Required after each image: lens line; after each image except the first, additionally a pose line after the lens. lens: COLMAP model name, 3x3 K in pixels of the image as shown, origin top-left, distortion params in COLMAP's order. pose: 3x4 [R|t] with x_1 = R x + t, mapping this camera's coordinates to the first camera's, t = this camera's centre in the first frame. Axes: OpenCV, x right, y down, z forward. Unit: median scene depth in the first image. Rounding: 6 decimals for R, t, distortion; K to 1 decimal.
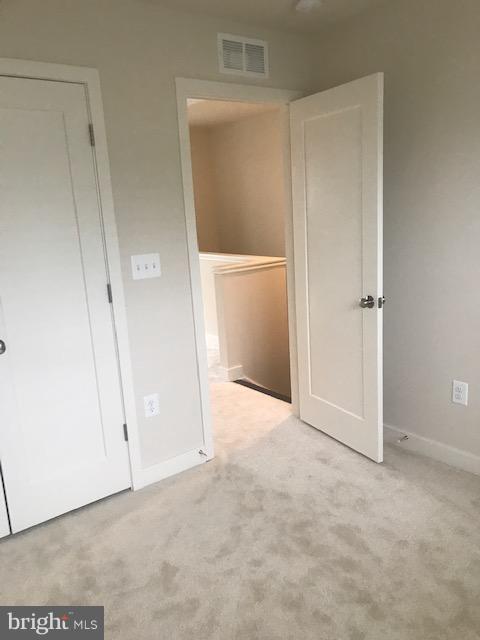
lens RADIAL K [[530.2, 0, 239.5], [0, 530.2, 317.8], [0, 0, 1]] dist [0.053780, -0.033883]
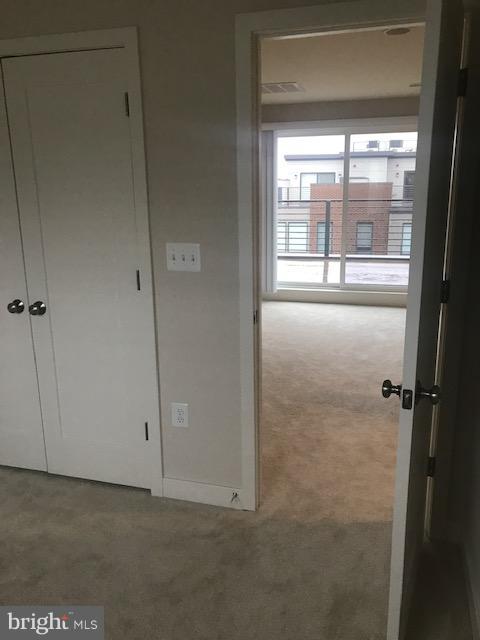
lens RADIAL K [[530.2, 0, 238.5], [0, 530.2, 323.3], [0, 0, 1]] dist [0.053780, -0.033883]
pose [[0.580487, 0.236814, -0.779073, 0.563093], [-0.190975, 0.969683, 0.152458, -0.140572], [0.791558, 0.060284, 0.608114, 0.556991]]
